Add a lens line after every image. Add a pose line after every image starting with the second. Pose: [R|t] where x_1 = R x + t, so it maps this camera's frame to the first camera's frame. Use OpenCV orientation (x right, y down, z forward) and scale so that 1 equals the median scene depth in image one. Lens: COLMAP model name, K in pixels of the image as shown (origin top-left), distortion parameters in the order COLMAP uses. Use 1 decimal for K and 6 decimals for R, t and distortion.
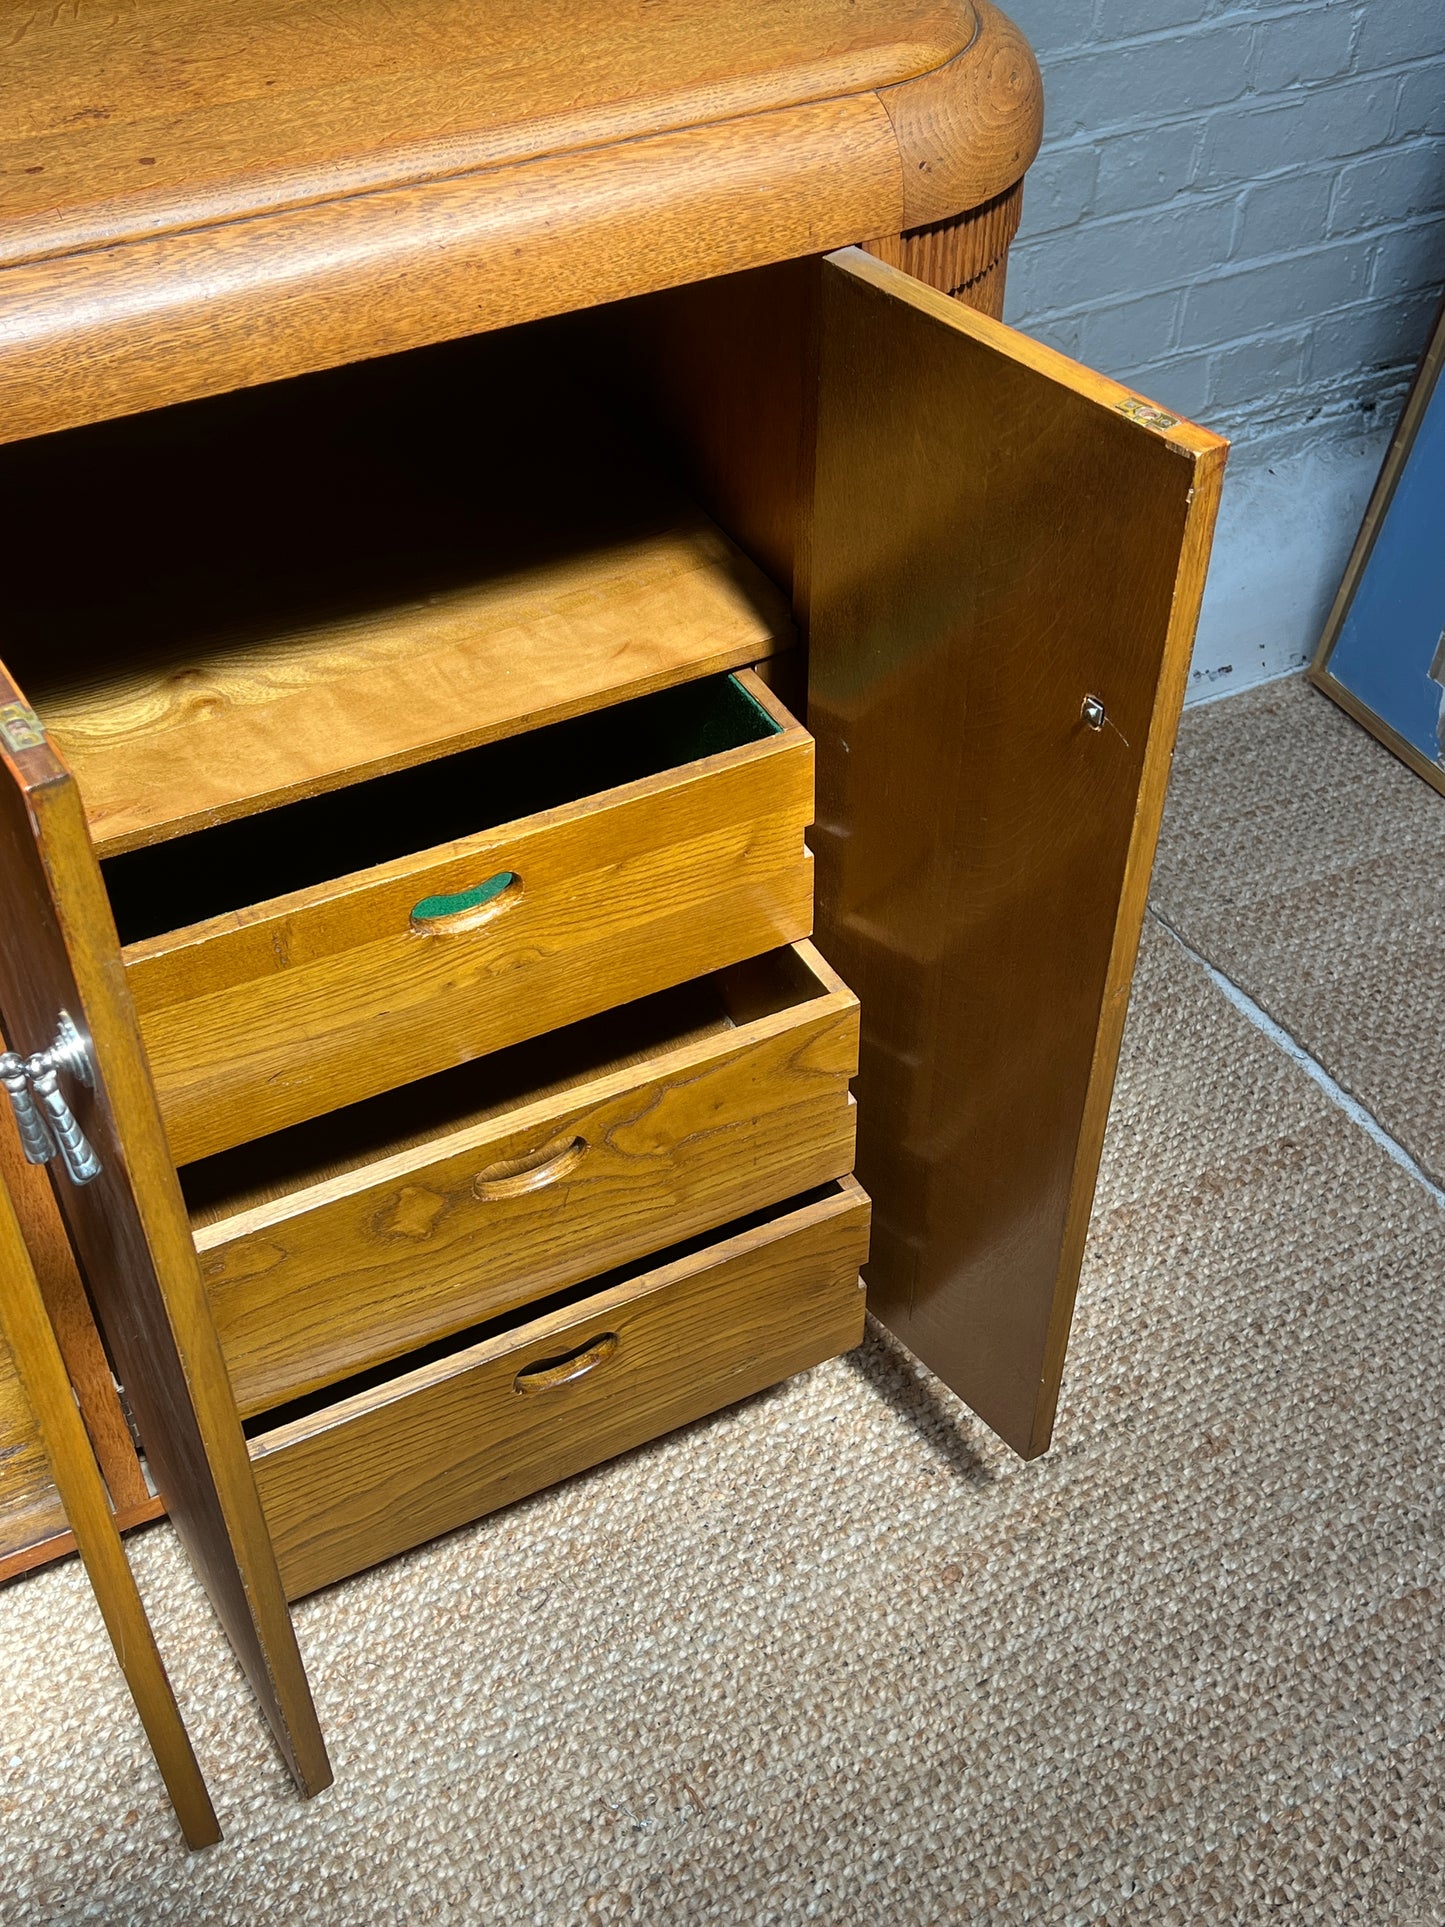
lens RADIAL K [[2140.1, 0, 724.8], [0, 2140.1, 1014.6], [0, 0, 1]] dist [0.010638, -0.002860]
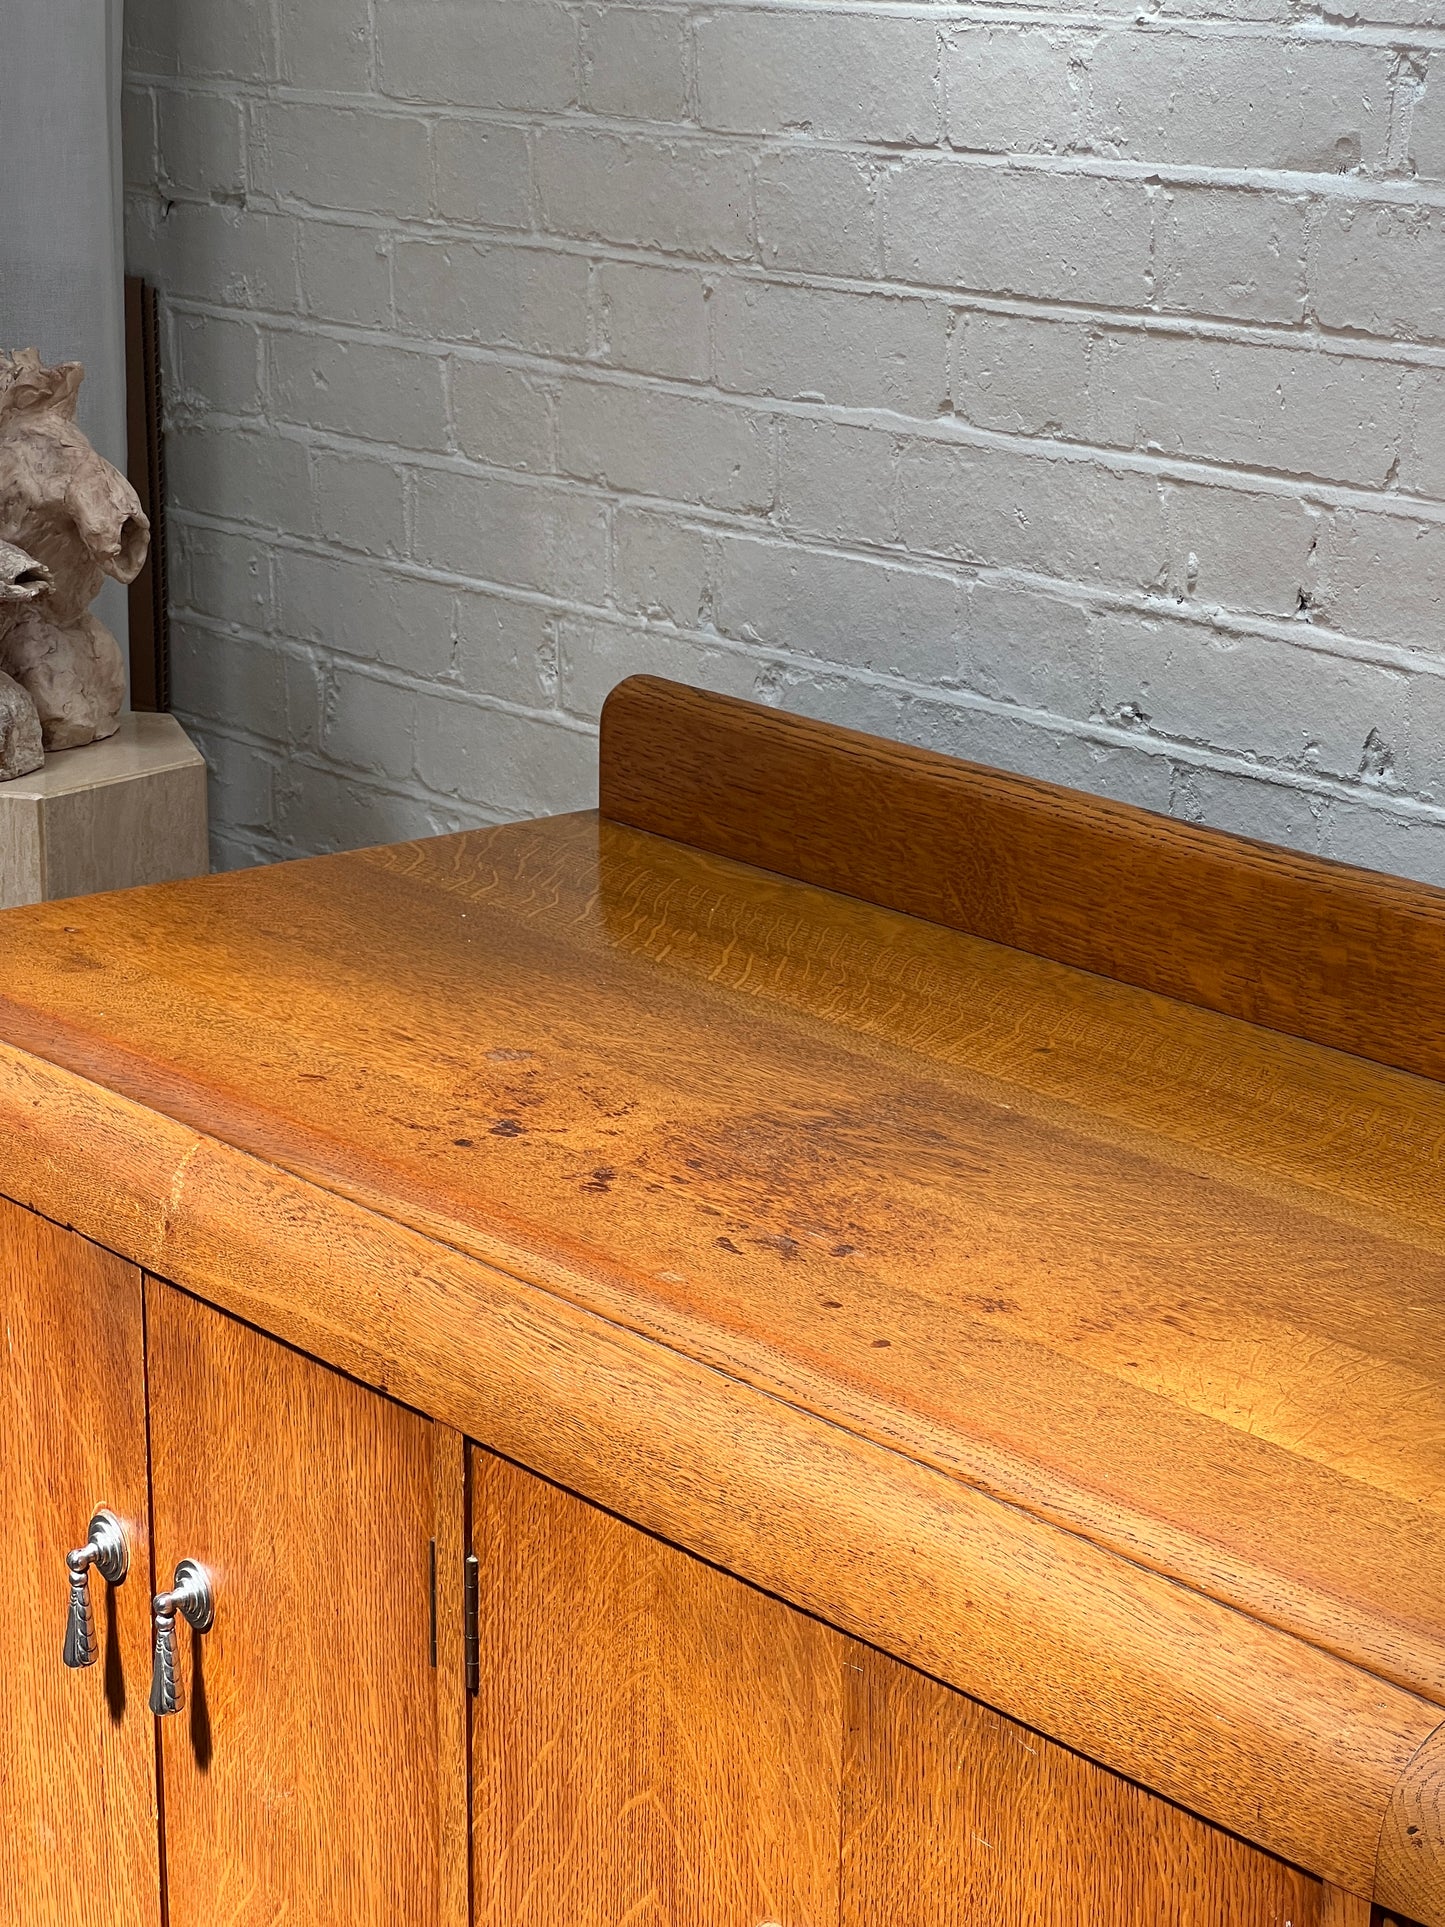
lens RADIAL K [[4392.9, 0, 724.7], [0, 4392.9, 909.8], [0, 0, 1]] dist [-0.039655, 2.811492]
pose [[0.172371, 0.251256, -0.952449, 1.331341], [-0.678814, 0.730968, 0.069979, -0.577559], [0.713792, 0.634473, 0.296554, 0.279585]]
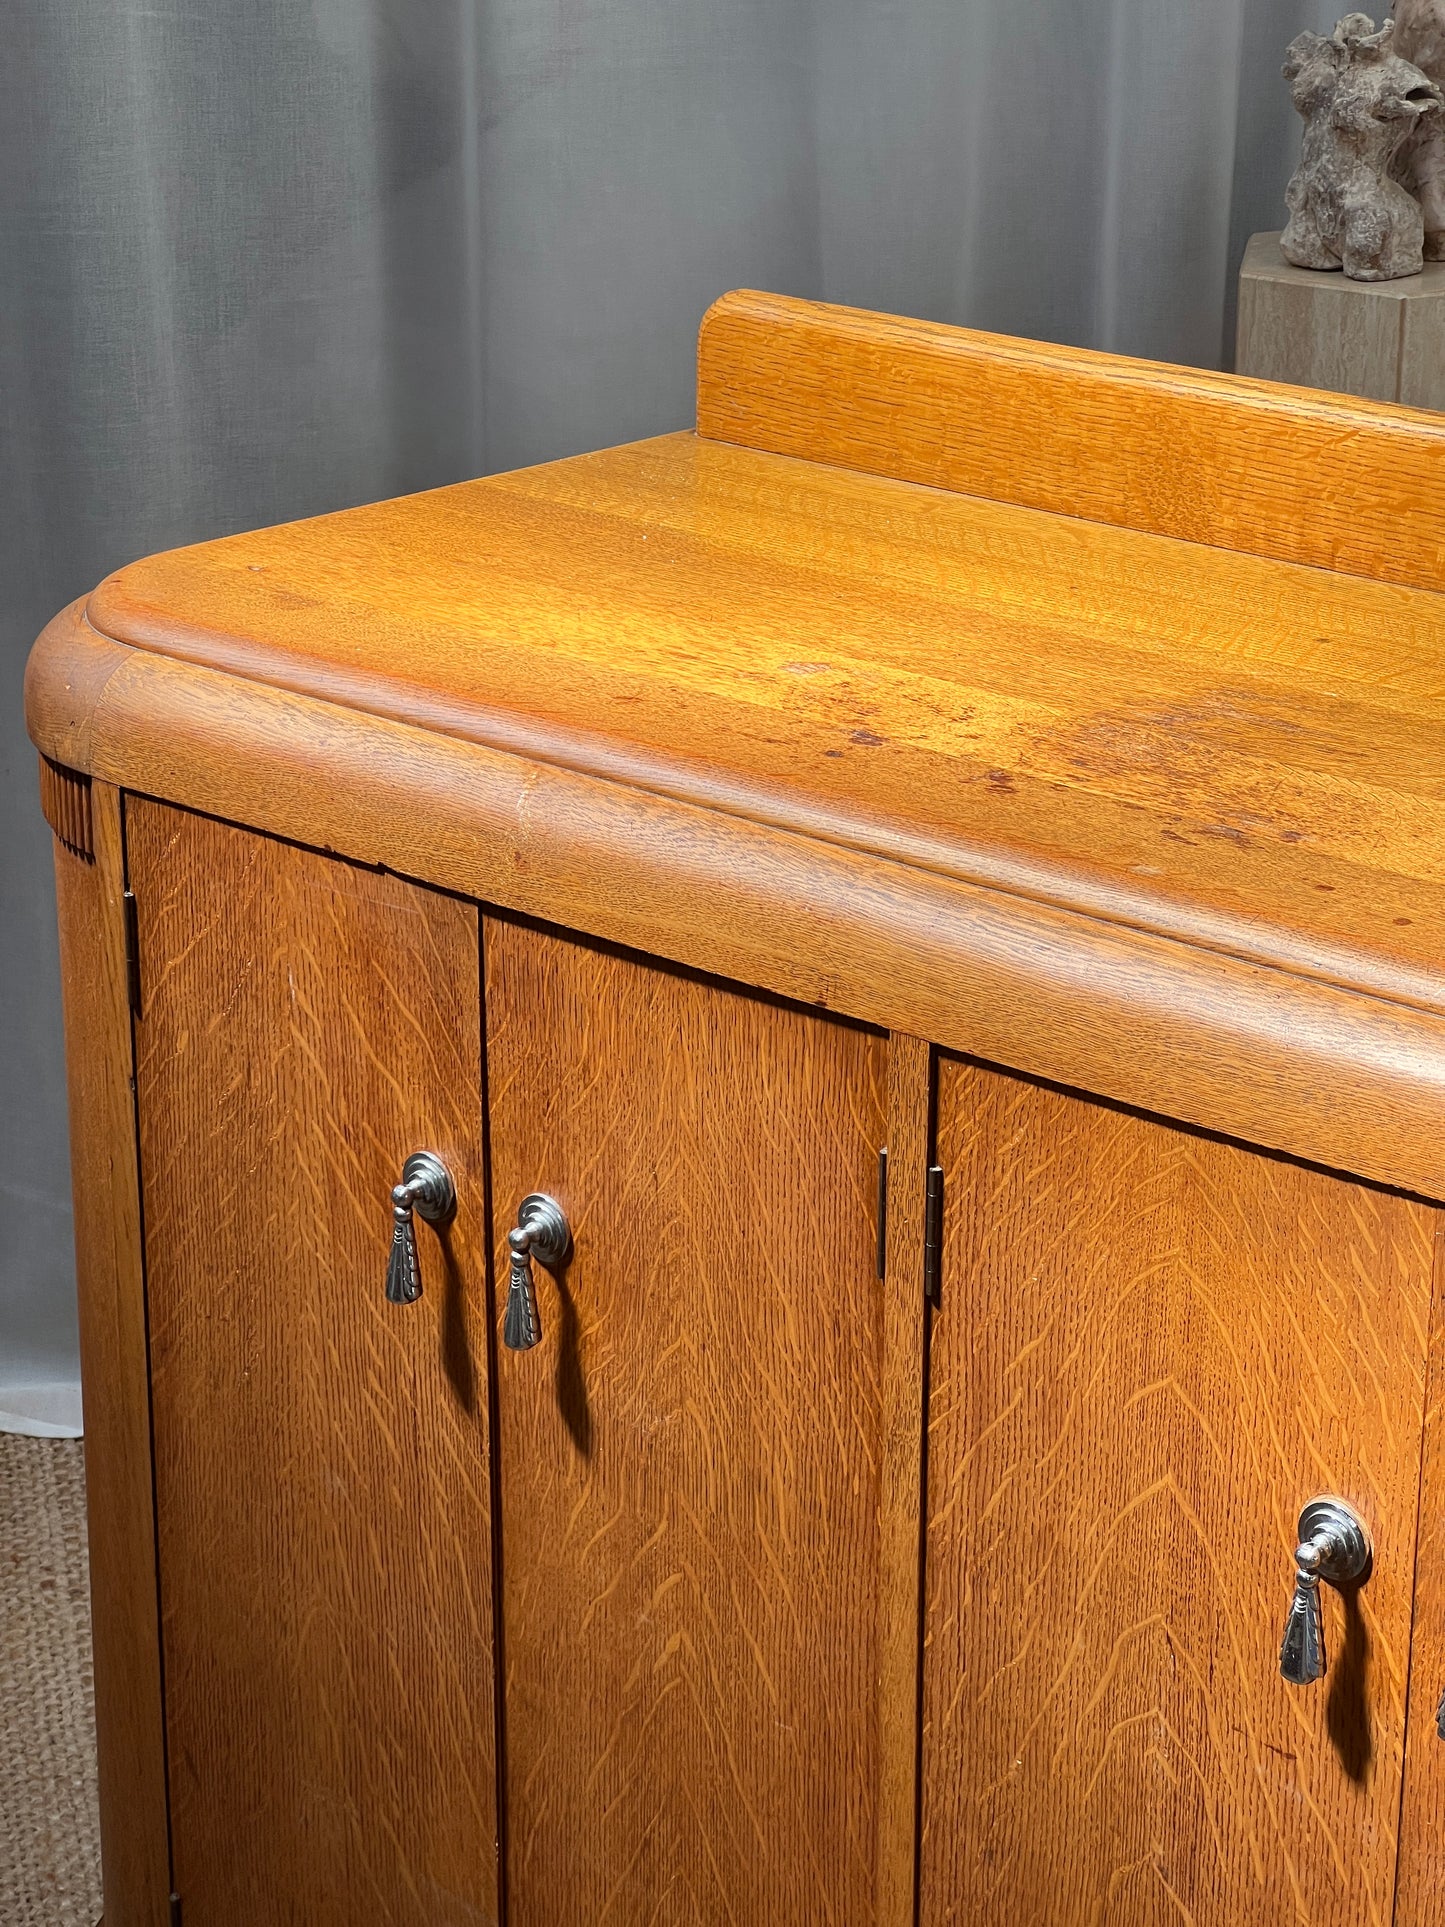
lens RADIAL K [[4348.6, 0, 726.3], [0, 4348.6, 914.4], [0, 0, 1]] dist [-0.331600, 6.814281]
pose [[0.334409, 0.309470, -0.890168, 1.168894], [-0.648798, 0.760678, 0.020719, -0.239808], [0.683543, 0.570611, 0.455161, -0.015056]]
